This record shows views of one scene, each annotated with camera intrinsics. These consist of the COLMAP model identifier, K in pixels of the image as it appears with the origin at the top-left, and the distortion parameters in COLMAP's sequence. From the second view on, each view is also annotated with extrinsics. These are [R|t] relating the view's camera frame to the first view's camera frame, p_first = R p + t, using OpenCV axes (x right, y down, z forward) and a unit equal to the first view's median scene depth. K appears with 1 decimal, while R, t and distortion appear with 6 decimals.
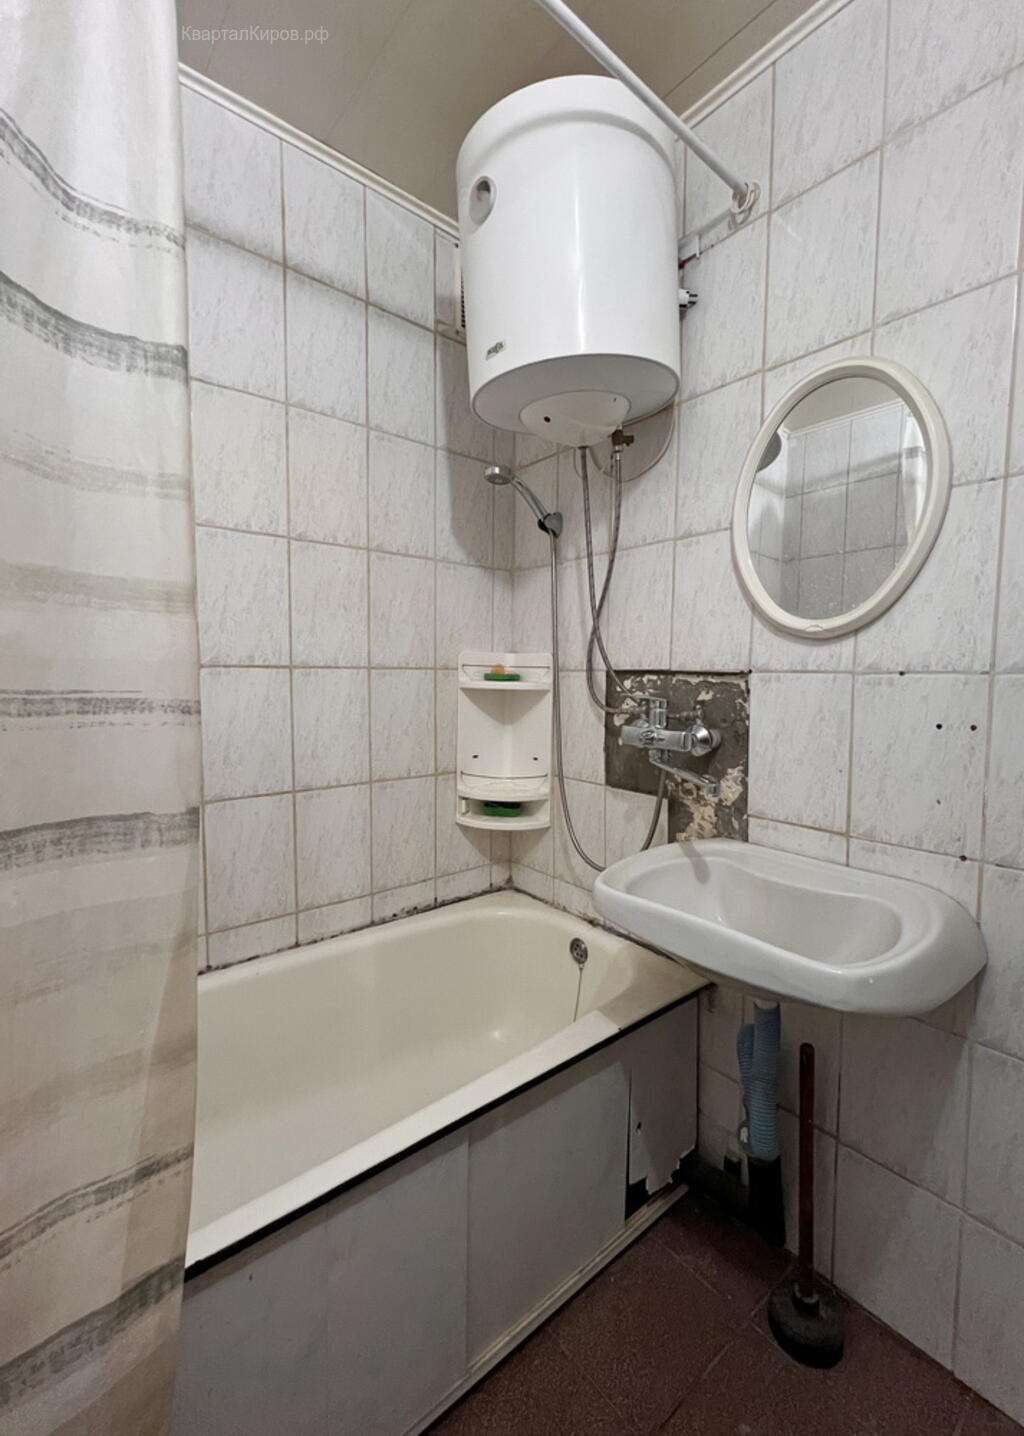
lens RADIAL K [[611.7, 0, 513.3], [0, 611.7, 722.3], [0, 0, 1]] dist [-0.002884, -0.000428]
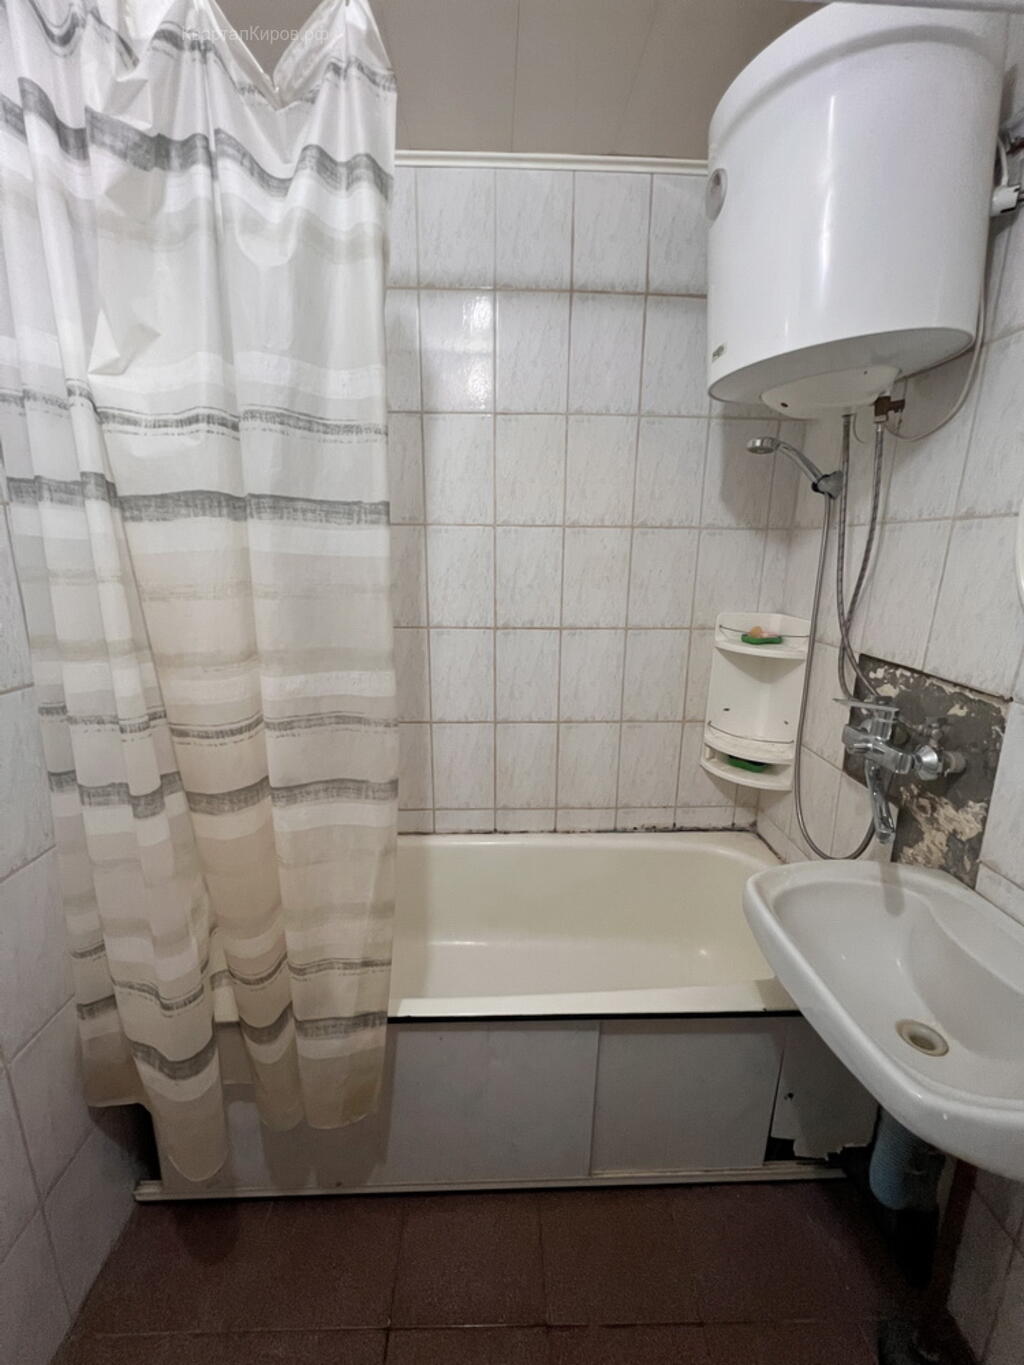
lens RADIAL K [[546.8, 0, 508.3], [0, 546.8, 681.9], [0, 0, 1]] dist [-0.001548, 0.000054]
pose [[0.788449, 0.143401, -0.598151, 0.259739], [-0.048746, 0.983953, 0.171640, -0.176529], [0.613165, -0.106172, 0.782787, 0.021315]]
